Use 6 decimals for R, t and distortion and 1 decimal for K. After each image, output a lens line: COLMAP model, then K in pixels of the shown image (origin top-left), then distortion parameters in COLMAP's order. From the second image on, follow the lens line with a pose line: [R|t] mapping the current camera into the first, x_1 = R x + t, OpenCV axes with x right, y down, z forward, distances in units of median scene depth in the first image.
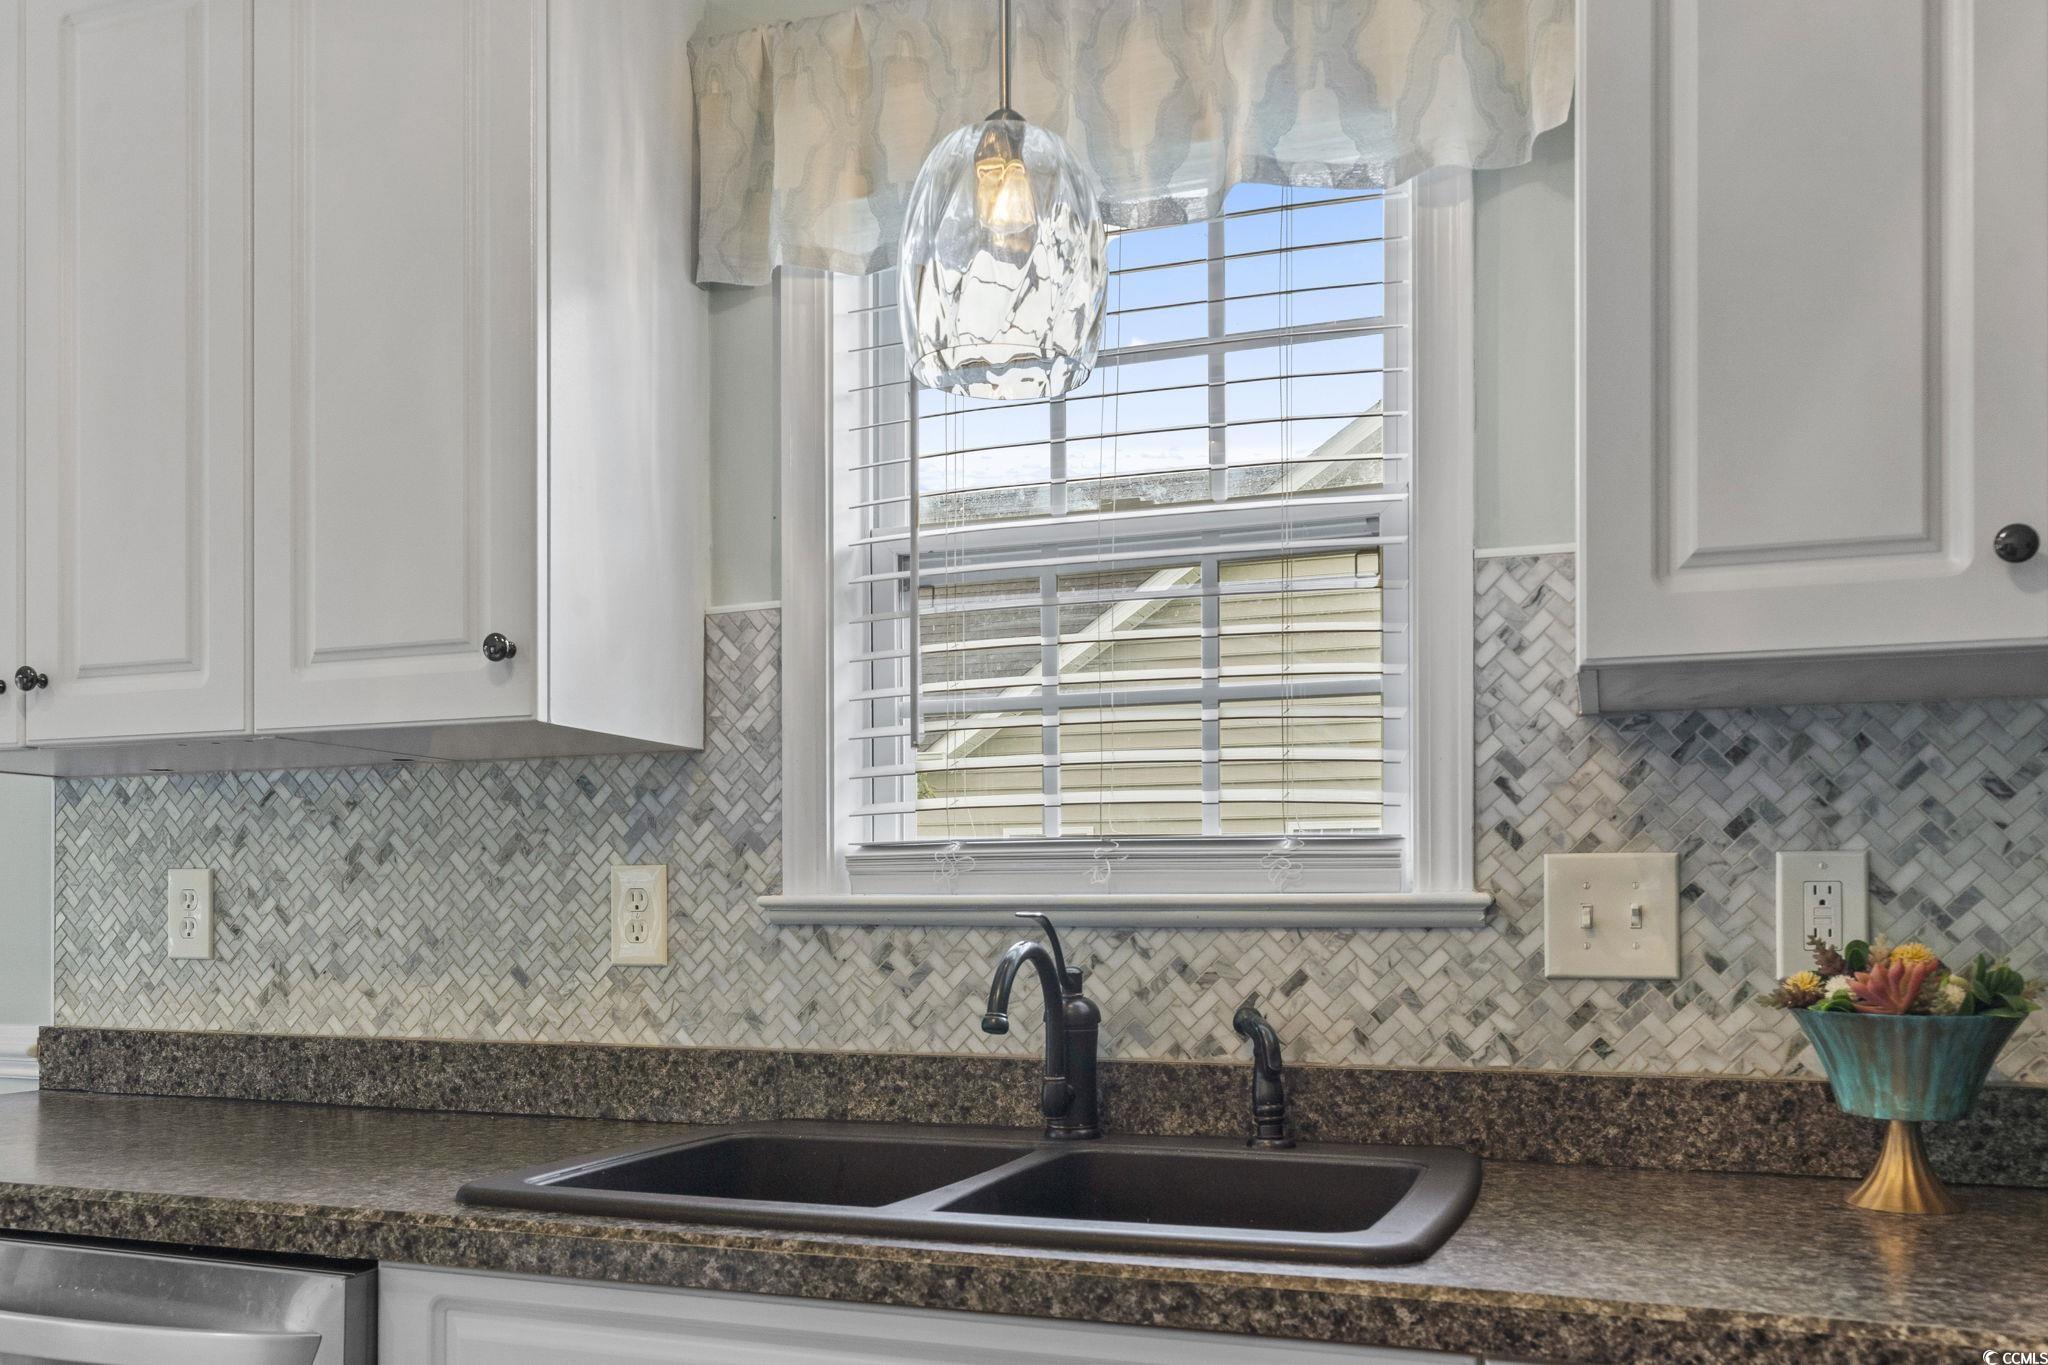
lens RADIAL K [[1663.7, 0, 1026.2], [0, 1663.7, 899.0], [0, 0, 1]] dist [0.001531, -0.010194]
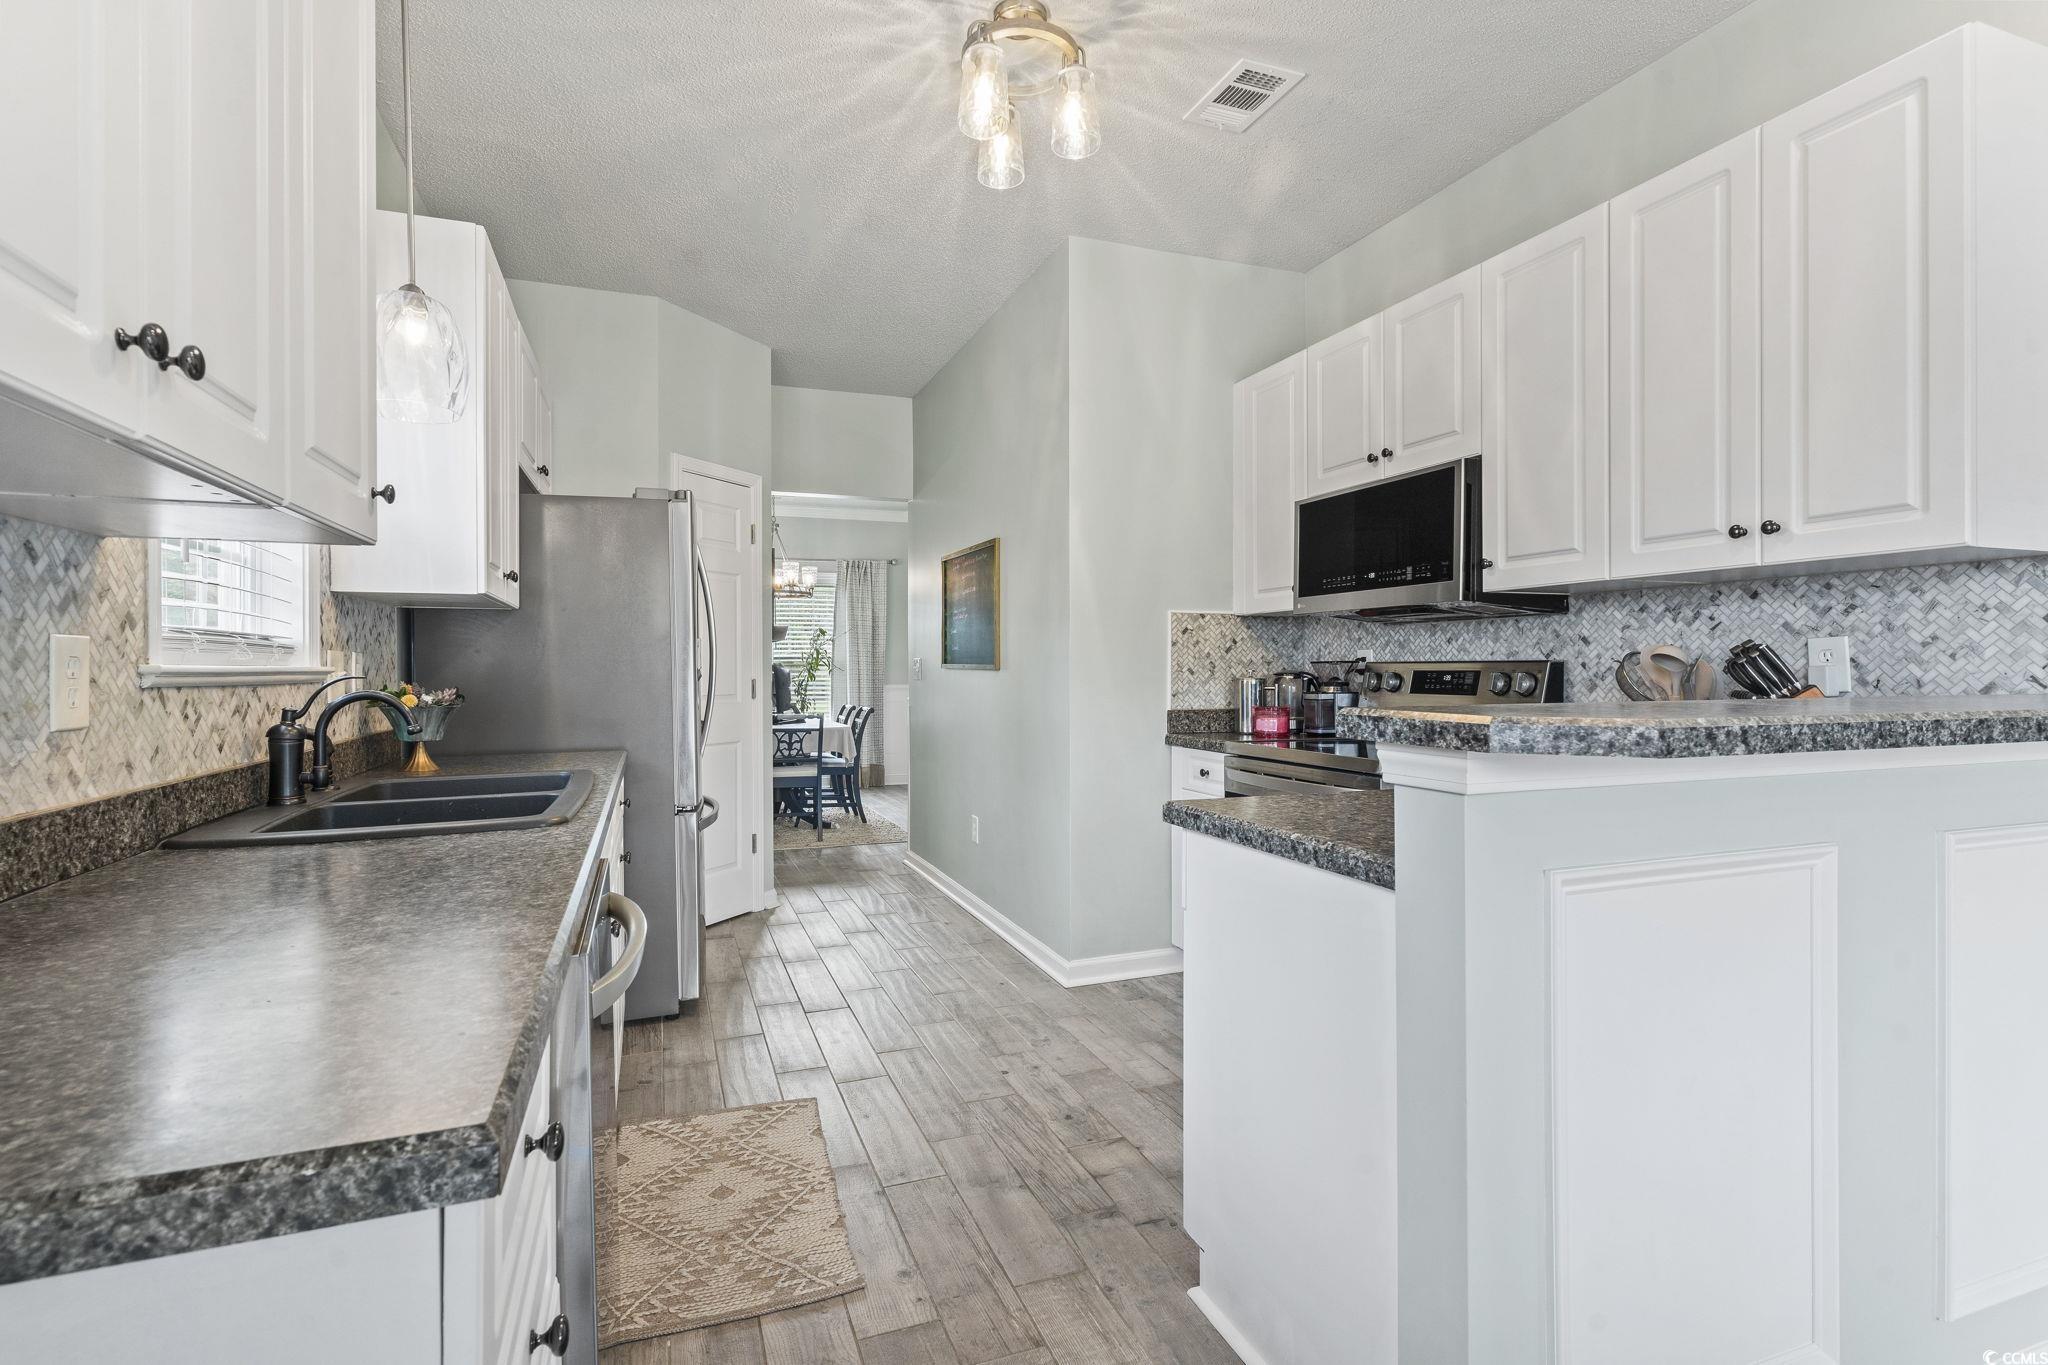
lens RADIAL K [[977.5, 0, 1015.2], [0, 977.5, 673.7], [0, 0, 1]] dist [0.001855, -0.000626]
pose [[-0.650343, -0.000593, 0.759640, -1.090304], [0.000298, 0.999999, 0.001036, 0.004024], [-0.759640, 0.000900, -0.650343, 0.941276]]
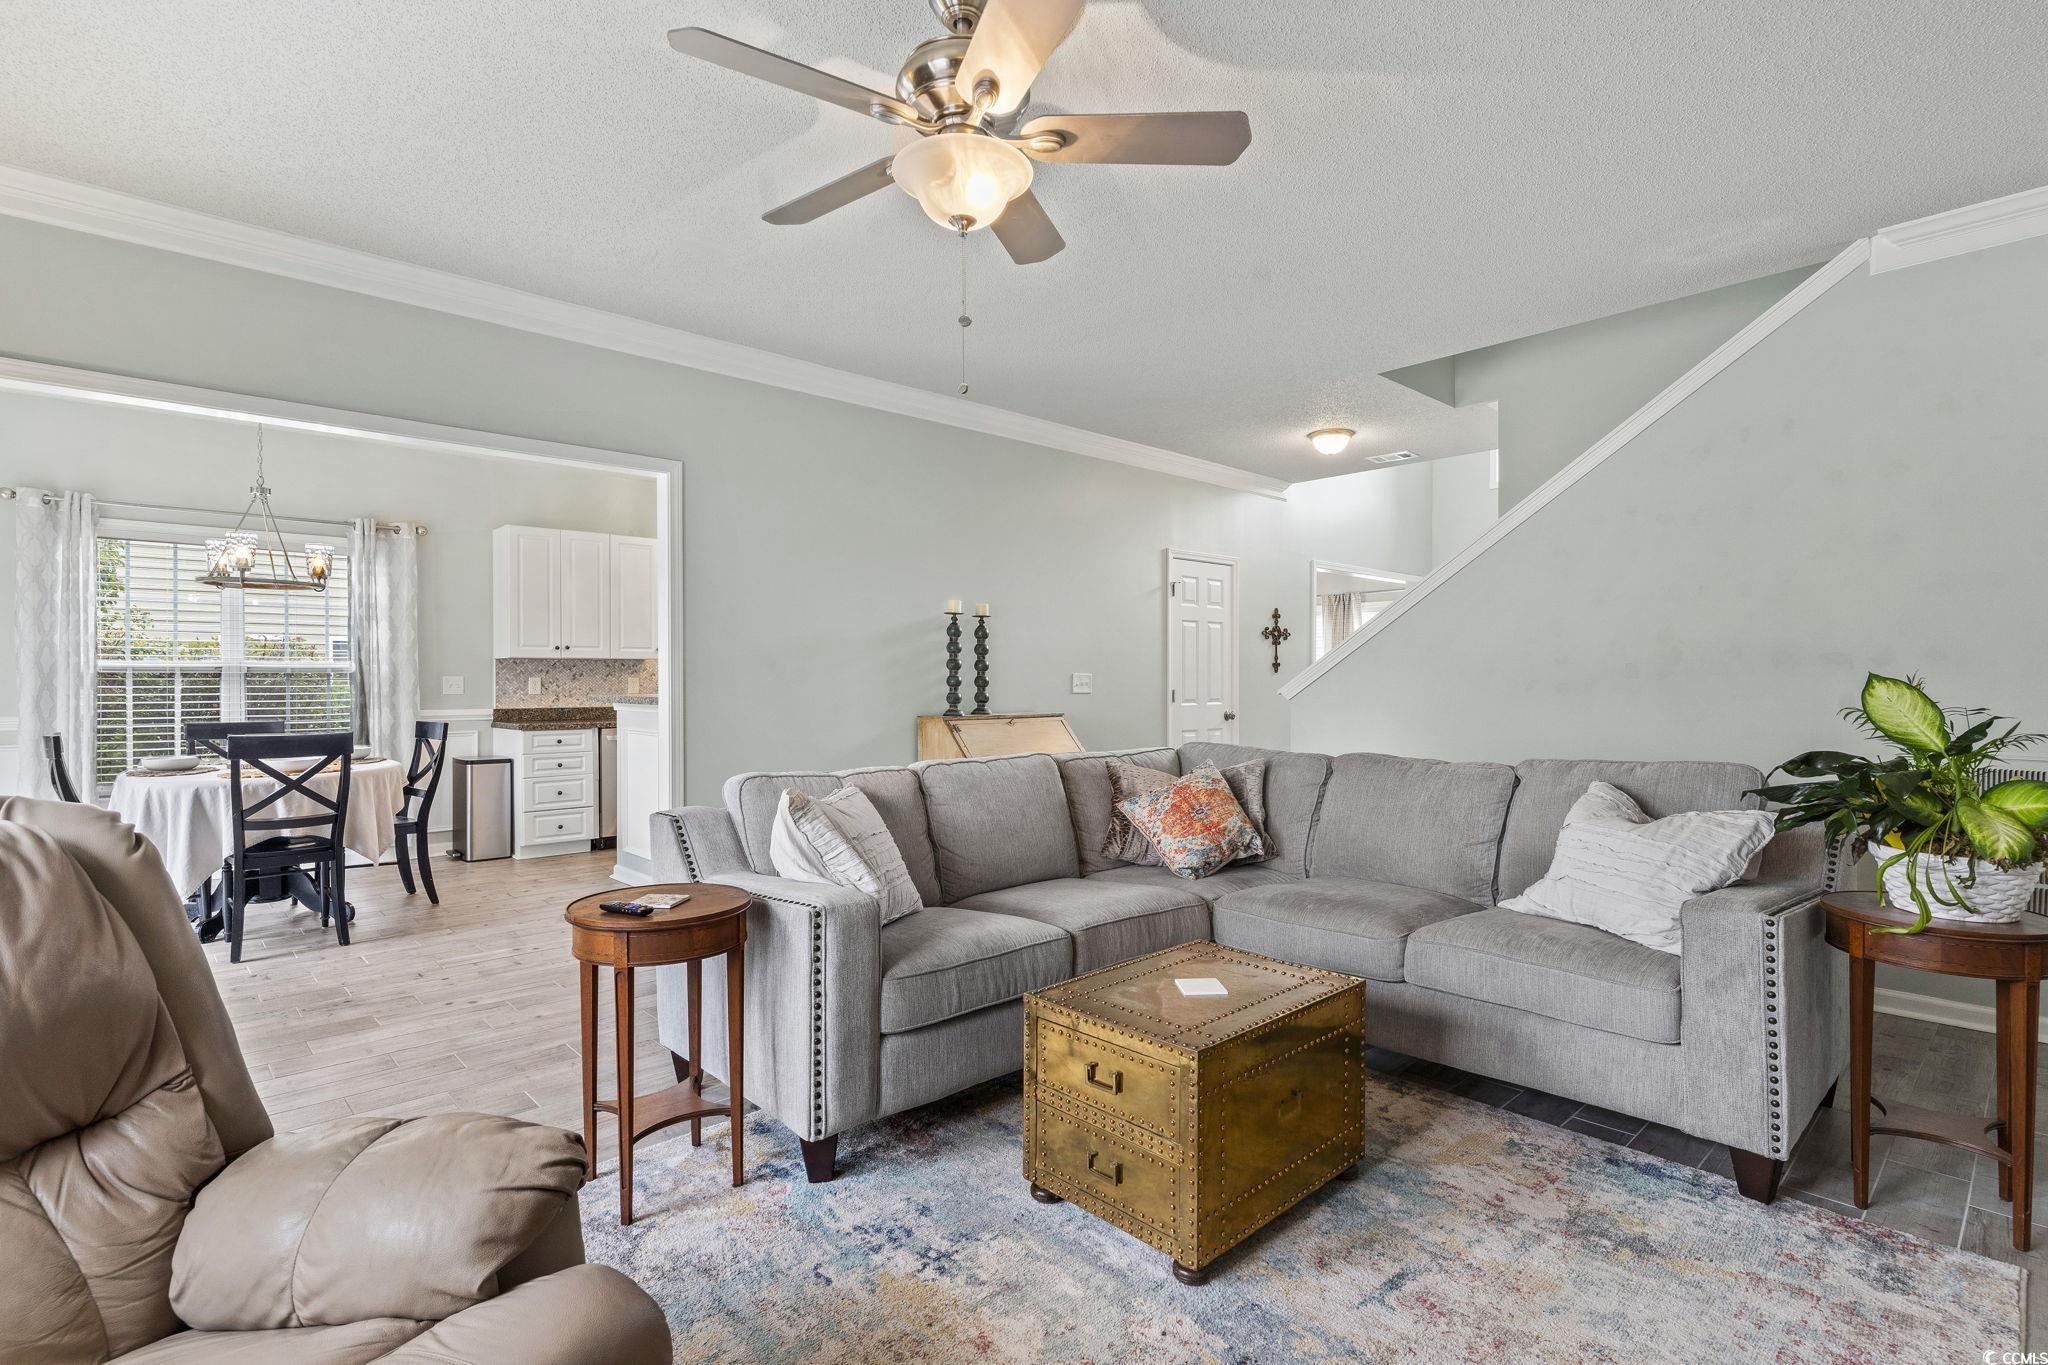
lens RADIAL K [[977.5, 0, 1020.8], [0, 977.5, 686.4], [0, 0, 1]] dist [0.001855, -0.000626]
pose [[0.449810, -0.003811, 0.893116, -2.866321], [-0.003461, 0.999976, 0.006010, -0.015302], [-0.893118, -0.005795, 0.449786, -1.970238]]
